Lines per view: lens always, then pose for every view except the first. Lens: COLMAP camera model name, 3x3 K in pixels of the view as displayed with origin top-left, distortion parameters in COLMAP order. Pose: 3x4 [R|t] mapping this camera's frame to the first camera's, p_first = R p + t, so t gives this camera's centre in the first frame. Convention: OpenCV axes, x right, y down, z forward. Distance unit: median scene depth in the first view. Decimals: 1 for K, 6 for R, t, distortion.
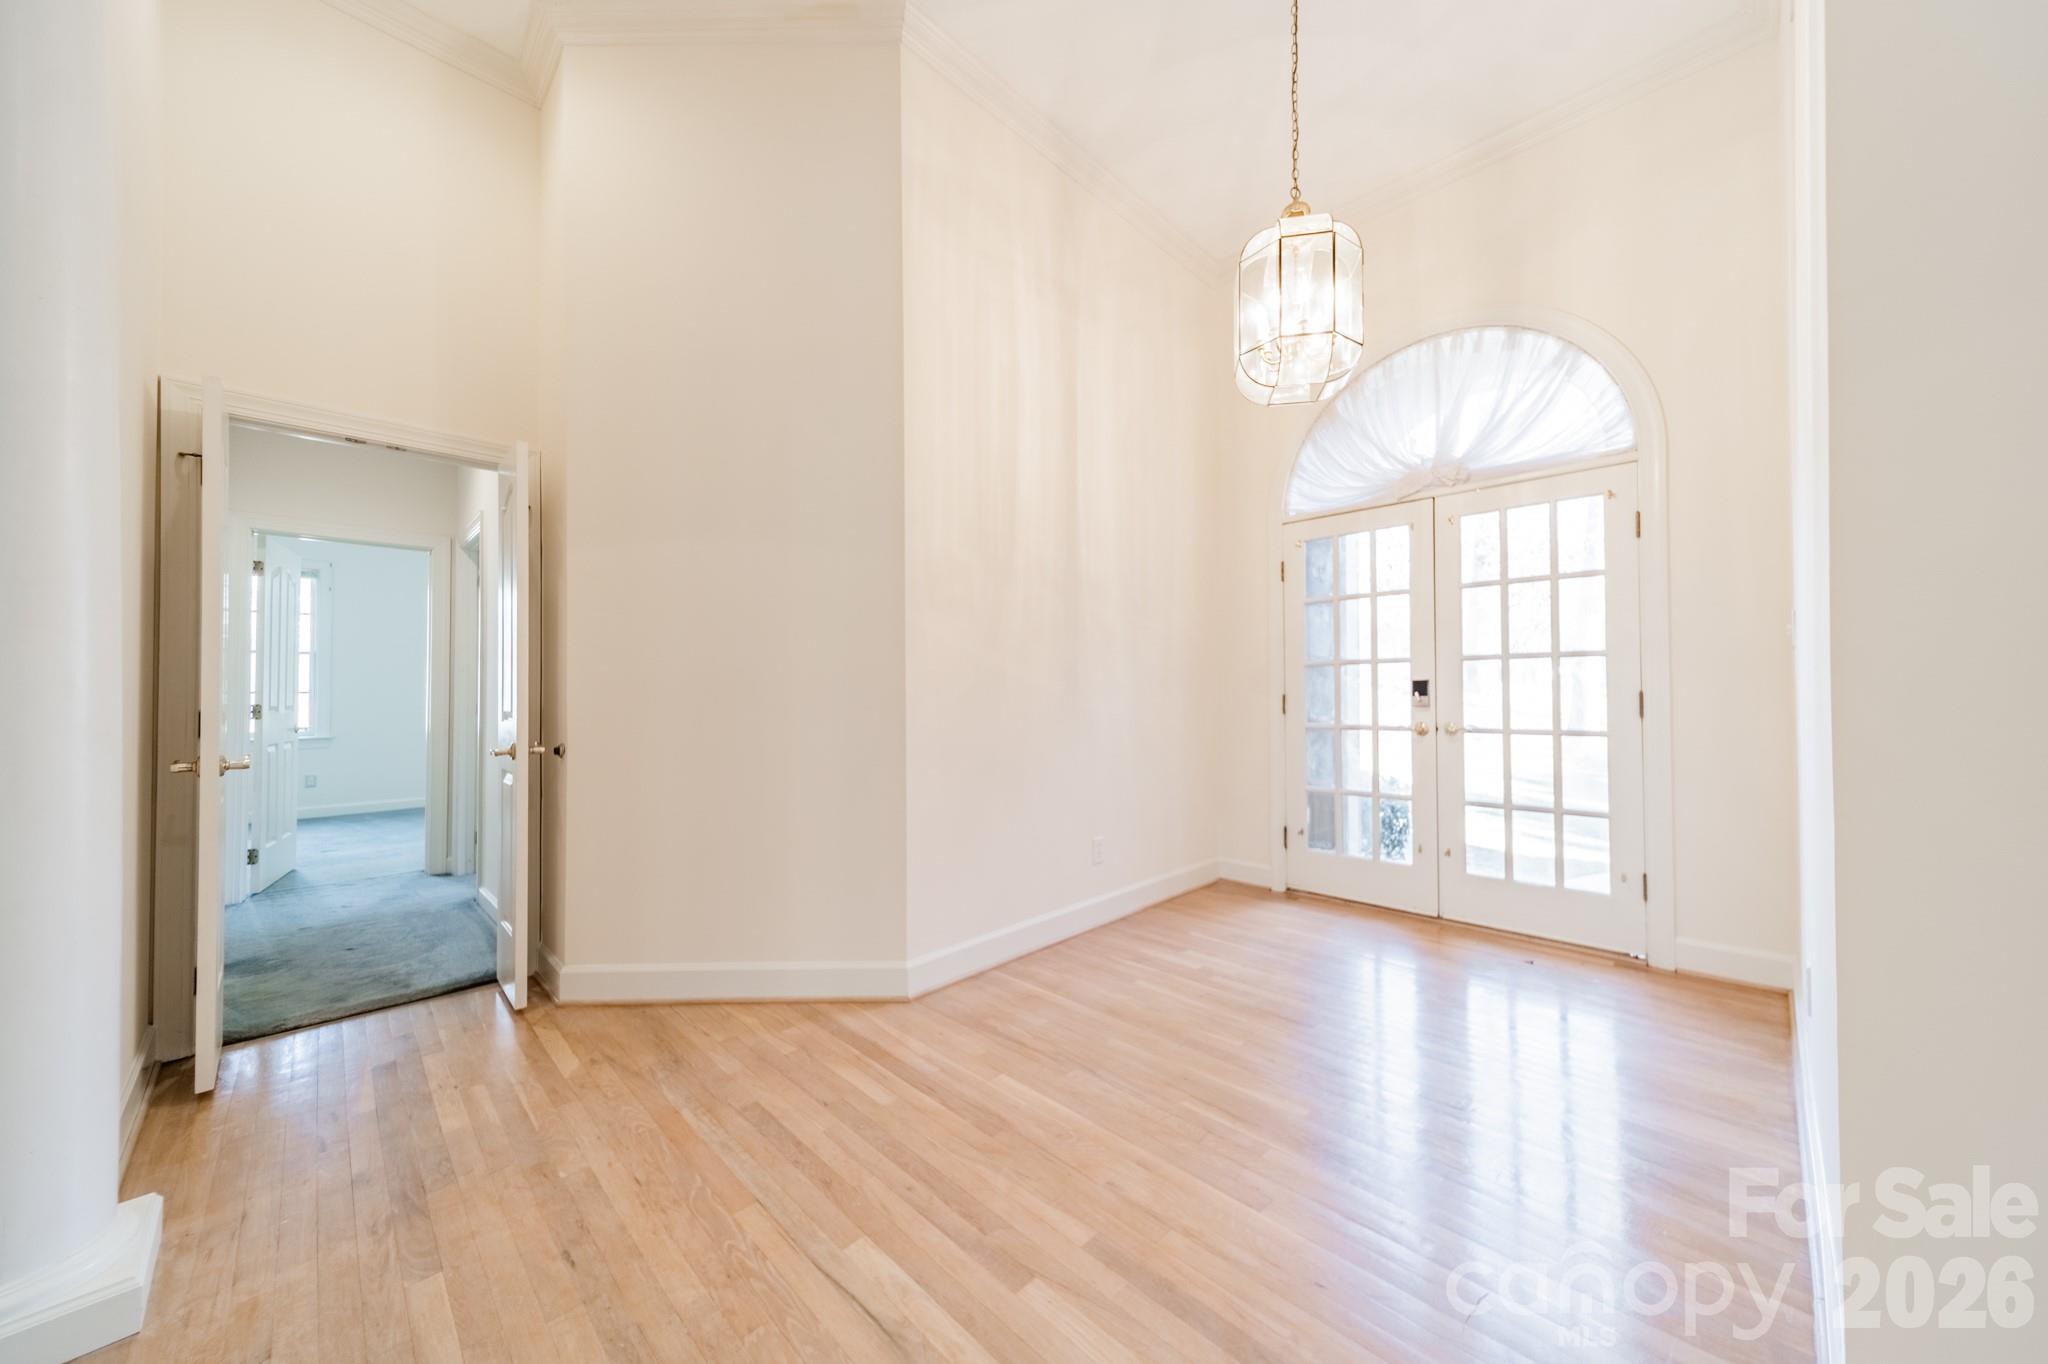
lens RADIAL K [[718.4, 0, 1032.2], [0, 718.4, 680.5], [0, 0, 1]] dist [0.006940, 0.000202]
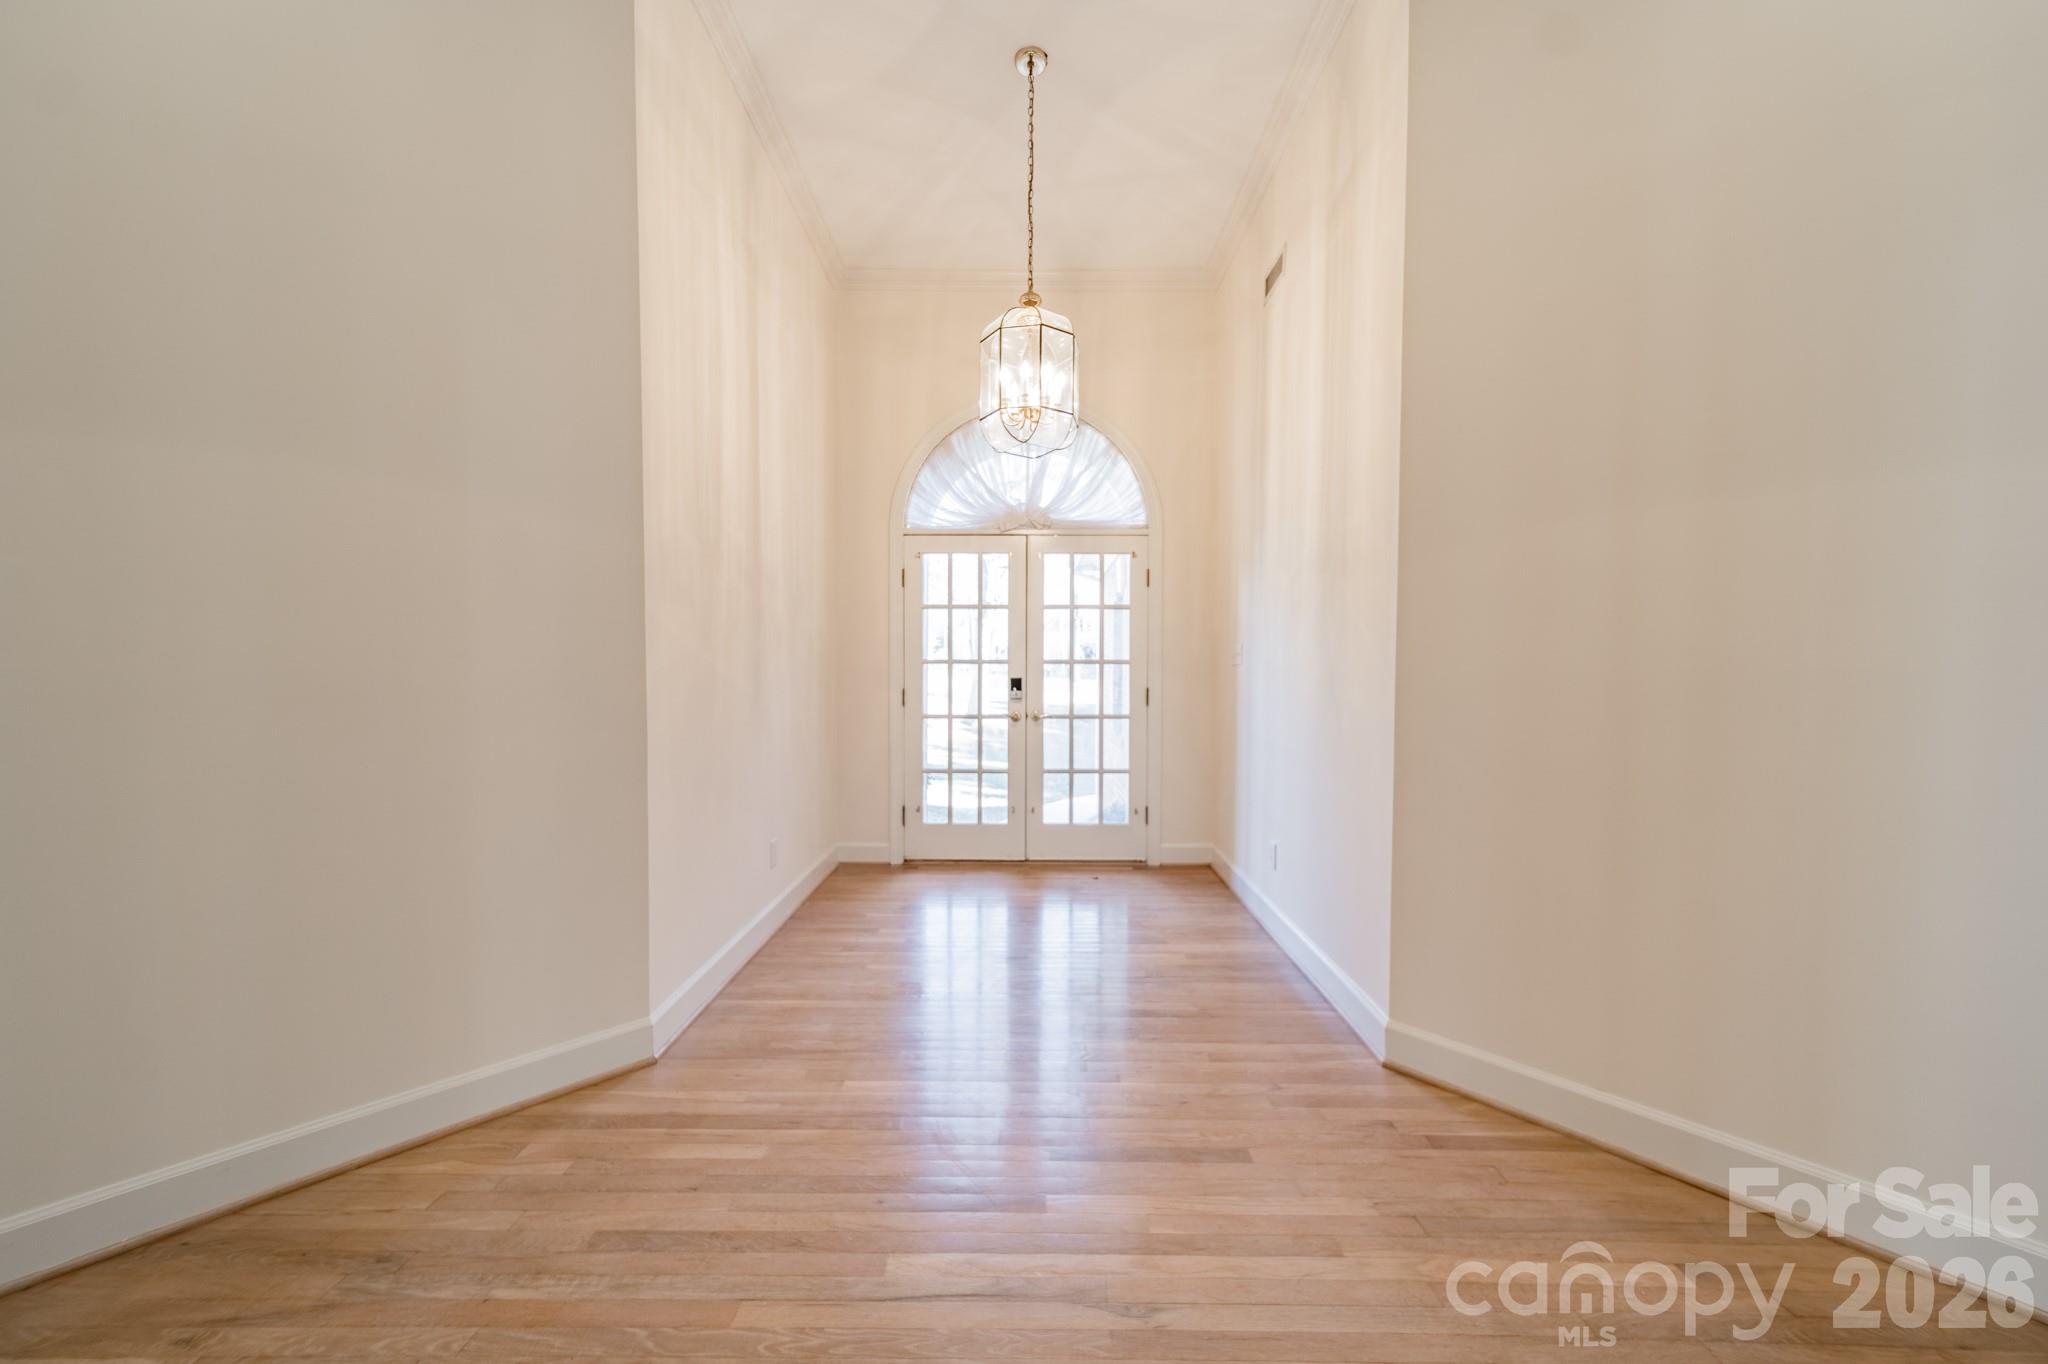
lens RADIAL K [[718.4, 0, 1031.9], [0, 718.4, 687.6], [0, 0, 1]] dist [0.006940, 0.000202]
pose [[0.713918, -0.004833, 0.700213, -0.380705], [-0.020617, 0.999398, 0.027919, -0.022499], [-0.699926, -0.034368, 0.713388, 0.085202]]
